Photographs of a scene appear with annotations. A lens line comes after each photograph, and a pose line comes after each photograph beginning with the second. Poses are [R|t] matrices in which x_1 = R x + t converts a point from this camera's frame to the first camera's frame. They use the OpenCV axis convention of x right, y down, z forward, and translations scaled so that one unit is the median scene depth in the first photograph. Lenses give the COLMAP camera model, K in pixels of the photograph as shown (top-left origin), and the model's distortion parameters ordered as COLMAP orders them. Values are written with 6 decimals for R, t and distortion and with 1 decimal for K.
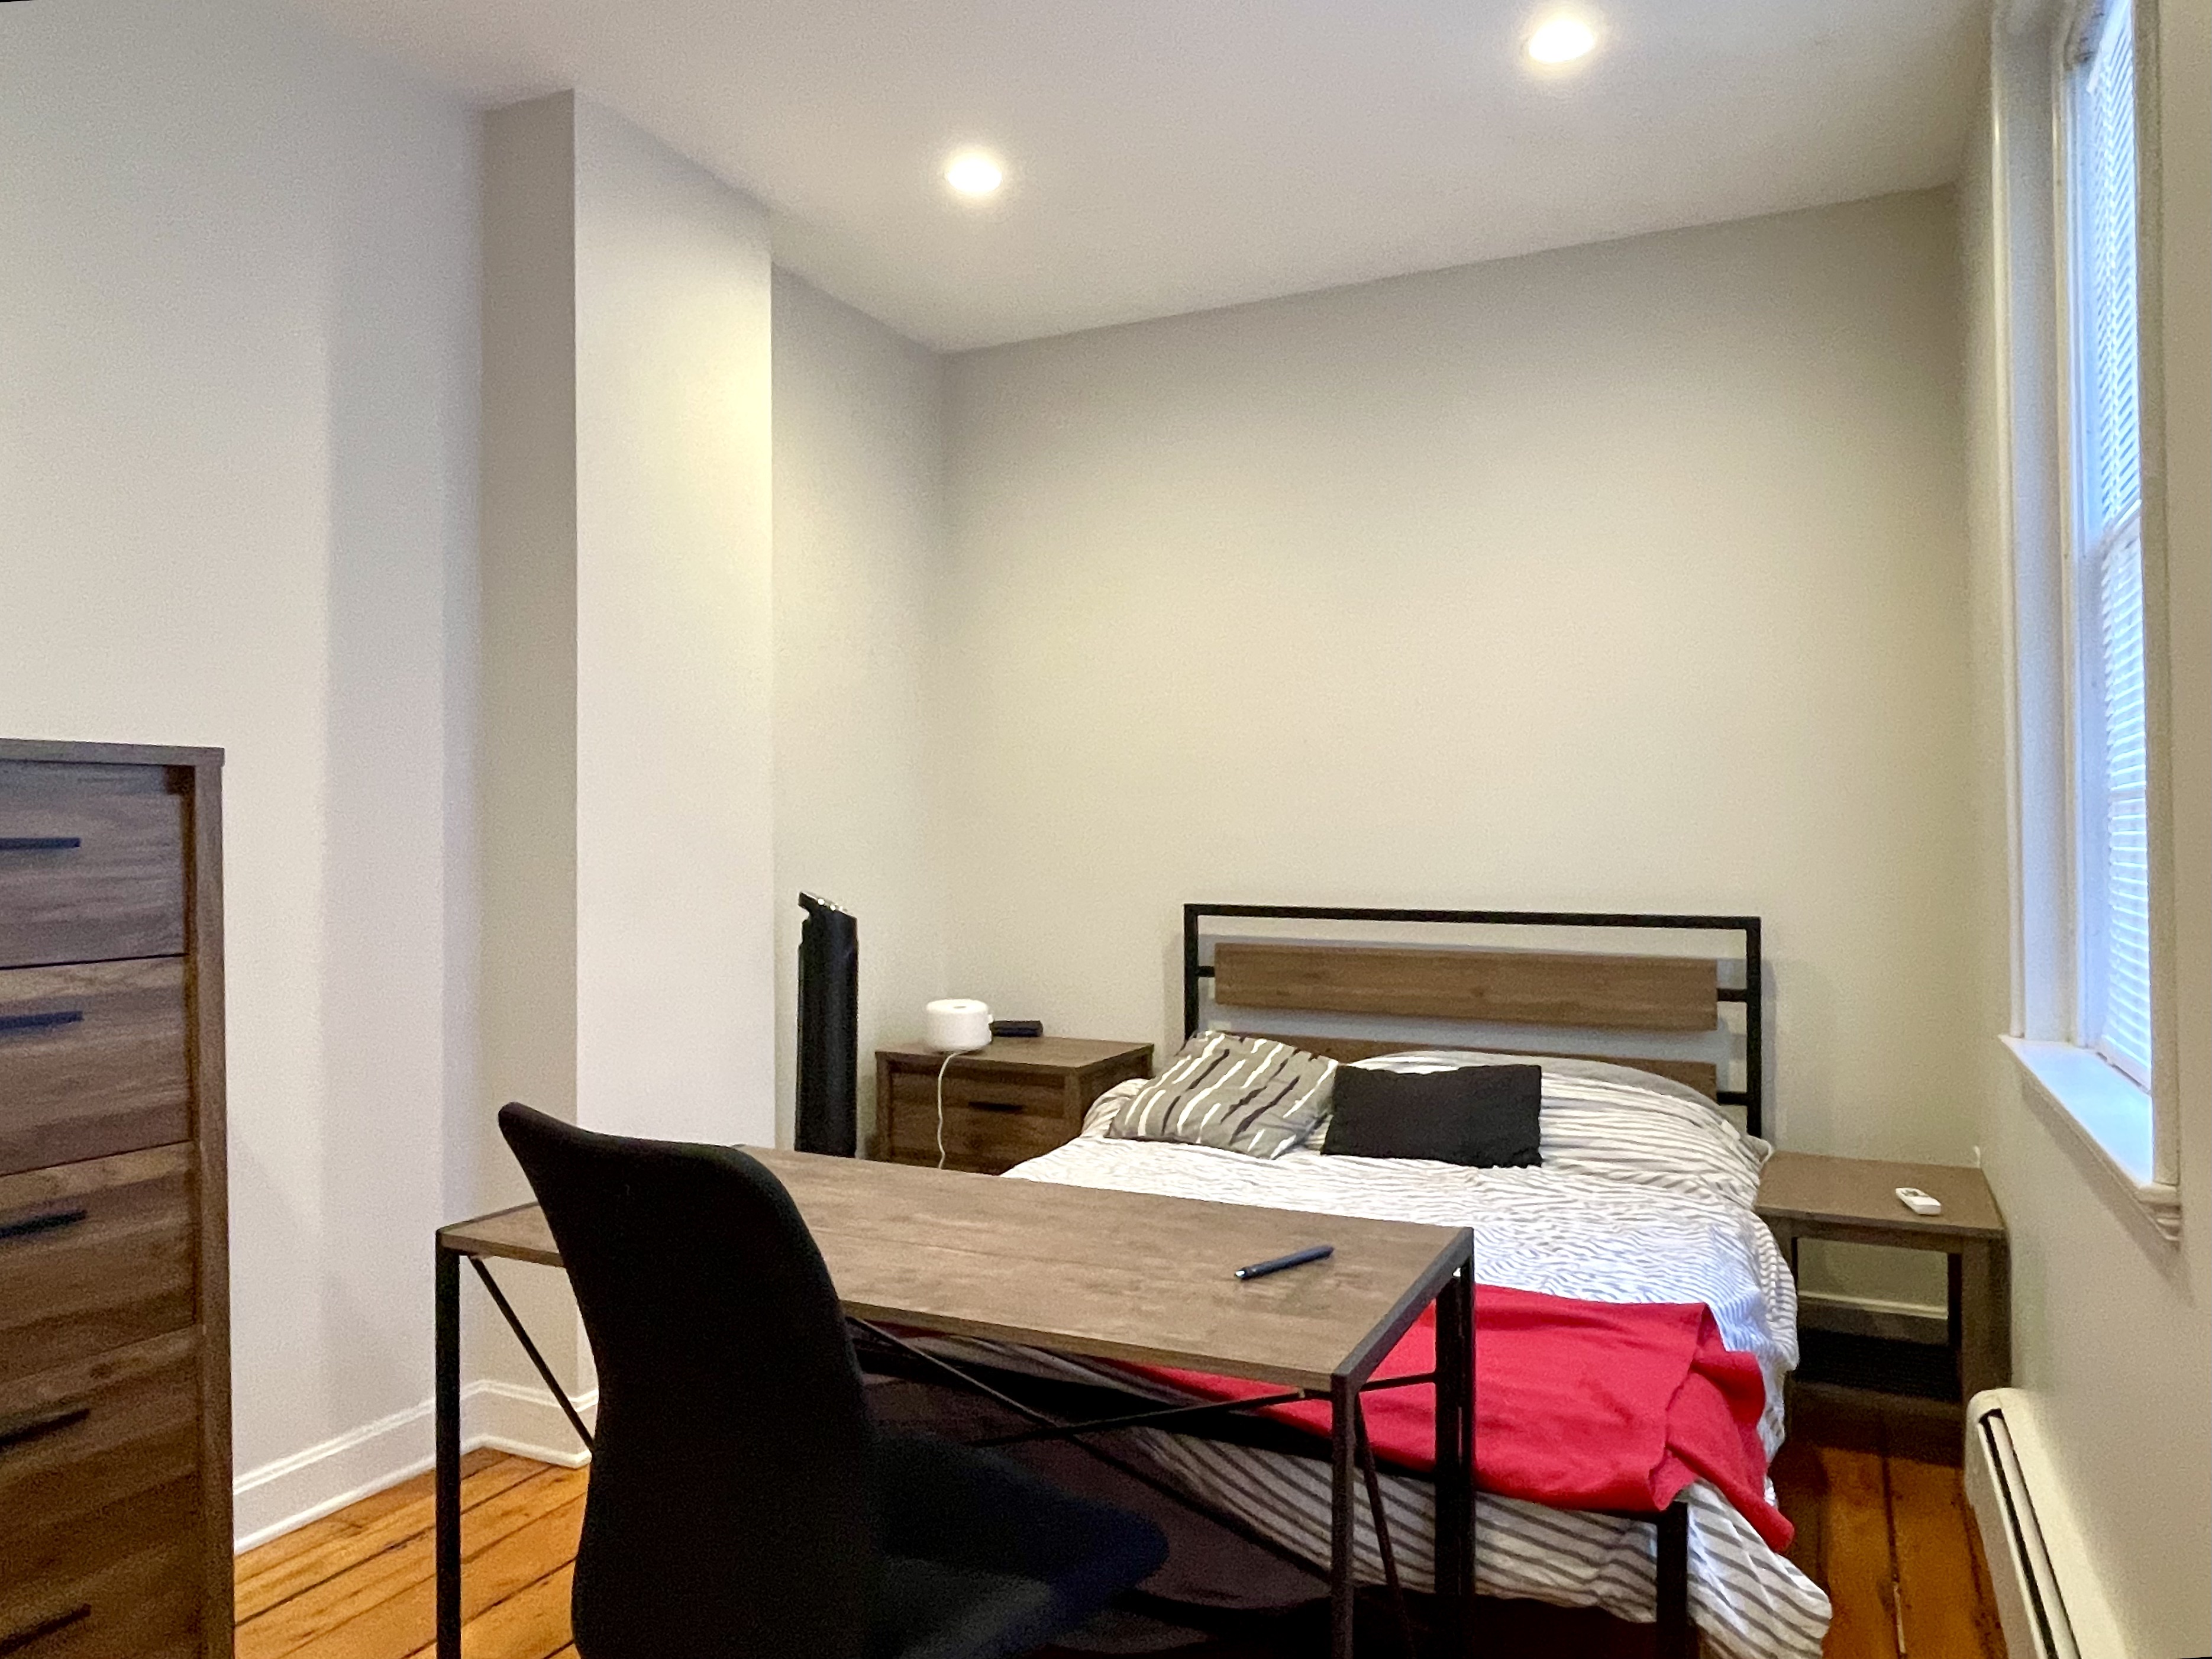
lens RADIAL K [[1460.1, 0, 1107.0], [0, 1460.1, 824.1], [0, 0, 1]] dist [0.008178, -0.000613]
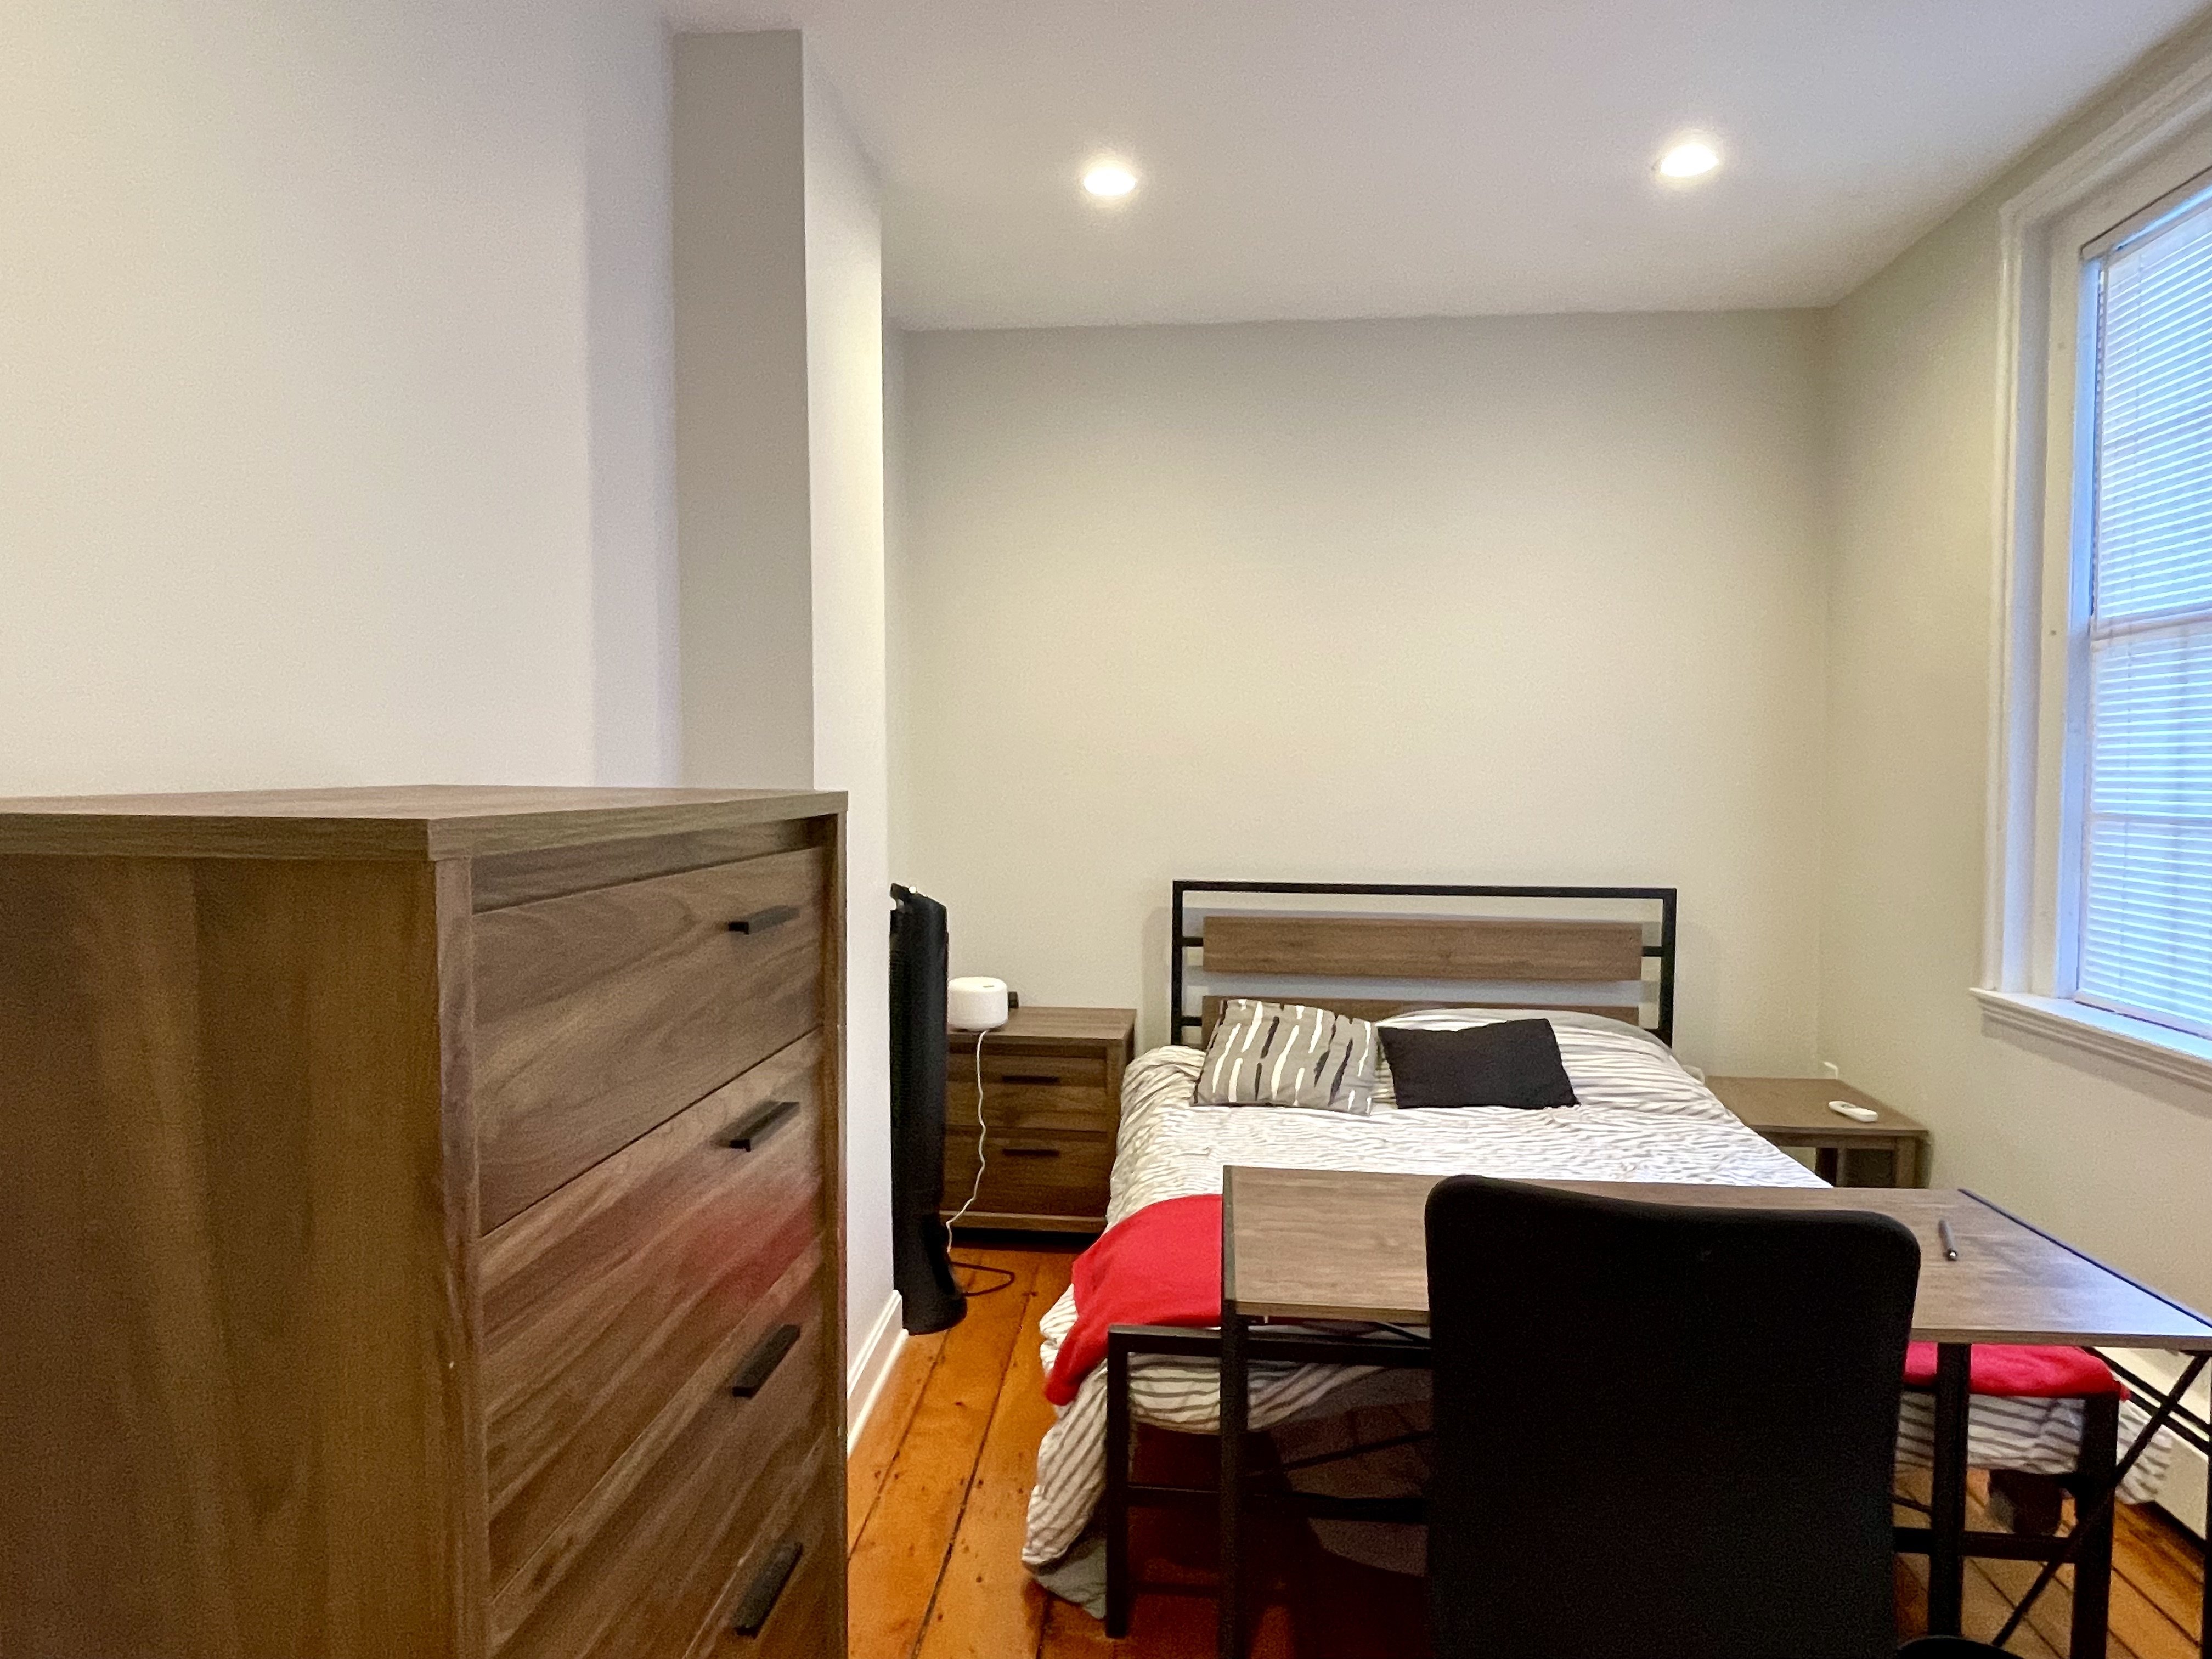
lens RADIAL K [[1361.8, 0, 1105.8], [0, 1361.8, 835.1], [0, 0, 1]] dist [0.004286, 0.001210]
pose [[0.937164, -0.008198, 0.348794, -0.416773], [-0.011479, 0.998458, 0.054311, -0.039843], [-0.348701, -0.054902, 0.935624, 0.090302]]
